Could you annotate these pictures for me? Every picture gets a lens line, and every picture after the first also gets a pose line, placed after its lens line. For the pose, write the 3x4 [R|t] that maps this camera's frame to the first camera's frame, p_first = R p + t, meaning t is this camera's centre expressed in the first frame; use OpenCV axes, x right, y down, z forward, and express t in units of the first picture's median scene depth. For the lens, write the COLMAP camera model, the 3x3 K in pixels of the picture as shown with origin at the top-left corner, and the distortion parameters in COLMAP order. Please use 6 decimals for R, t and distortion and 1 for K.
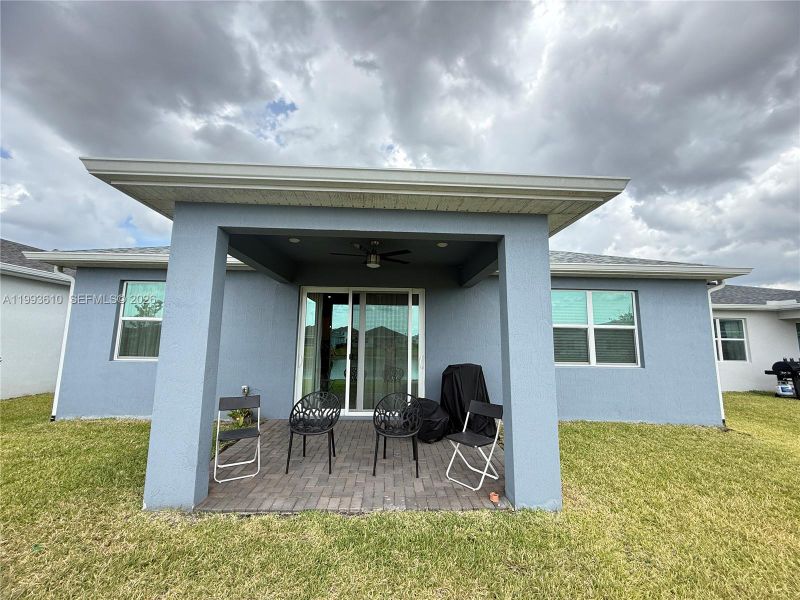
lens RADIAL K [[321.0, 0, 400.5], [0, 321.0, 302.0], [0, 0, 1]] dist [0.005447, -0.000047]
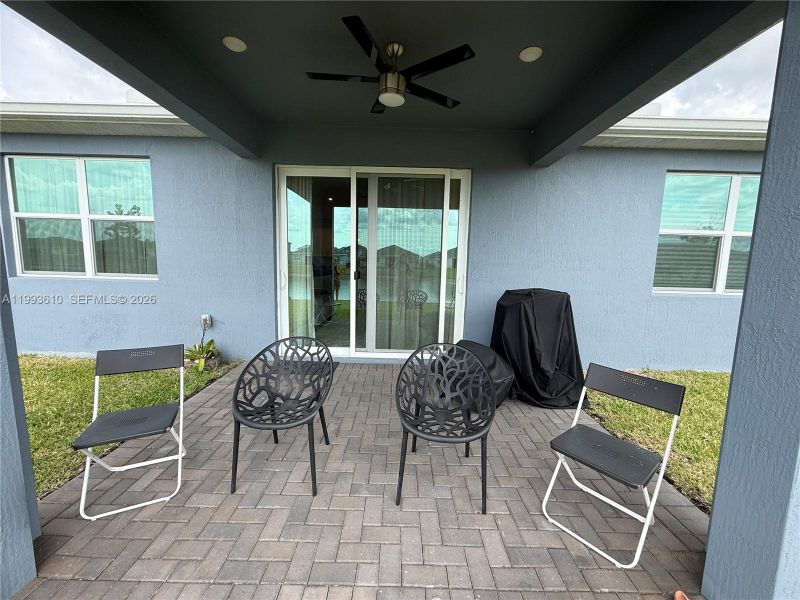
lens RADIAL K [[321.0, 0, 401.2], [0, 321.0, 299.3], [0, 0, 1]] dist [0.005447, -0.000047]
pose [[0.999435, 0.014931, -0.030111, -0.039536], [-0.007331, 0.971175, 0.238255, 0.057653], [0.032801, -0.237899, 0.970736, 0.338144]]
